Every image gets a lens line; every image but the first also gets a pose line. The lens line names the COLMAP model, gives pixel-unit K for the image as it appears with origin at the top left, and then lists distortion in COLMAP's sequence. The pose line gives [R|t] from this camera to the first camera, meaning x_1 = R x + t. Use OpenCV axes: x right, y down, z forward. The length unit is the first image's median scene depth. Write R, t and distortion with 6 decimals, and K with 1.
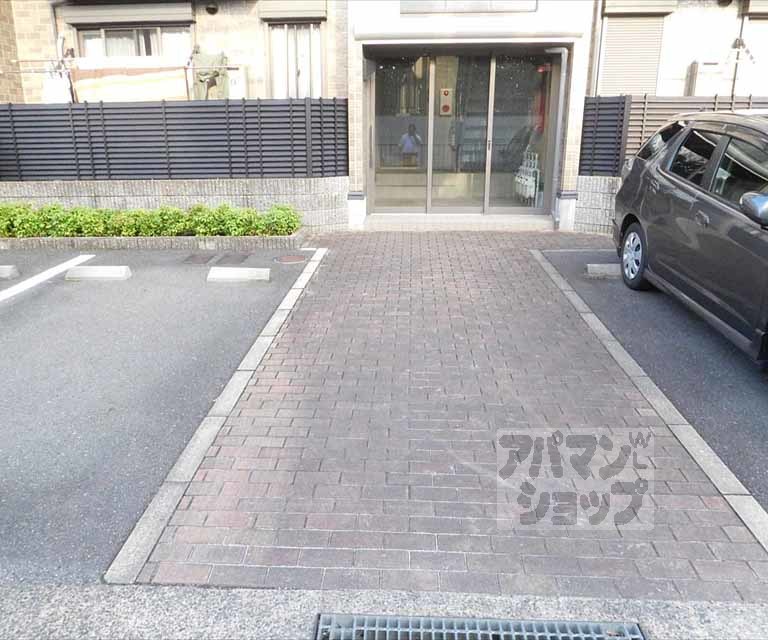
lens RADIAL K [[691.3, 0, 364.2], [0, 691.3, 334.7], [0, 0, 1]] dist [-0.040476, 0.029472]
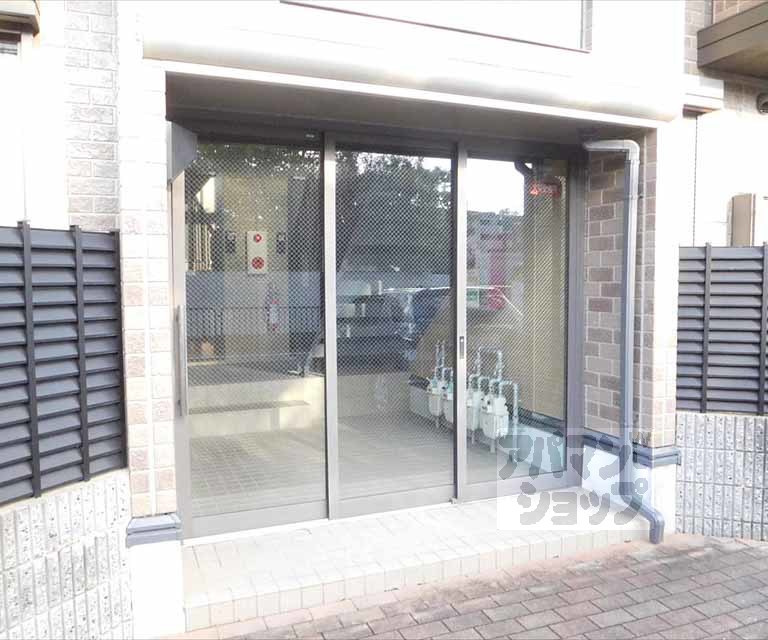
lens RADIAL K [[654.9, 0, 385.3], [0, 654.9, 322.0], [0, 0, 1]] dist [-0.006536, -0.007674]
pose [[0.897412, -0.022573, 0.440616, -0.046877], [0.121201, 0.972881, -0.197010, -0.224146], [-0.424220, 0.230202, 0.875811, 0.680843]]
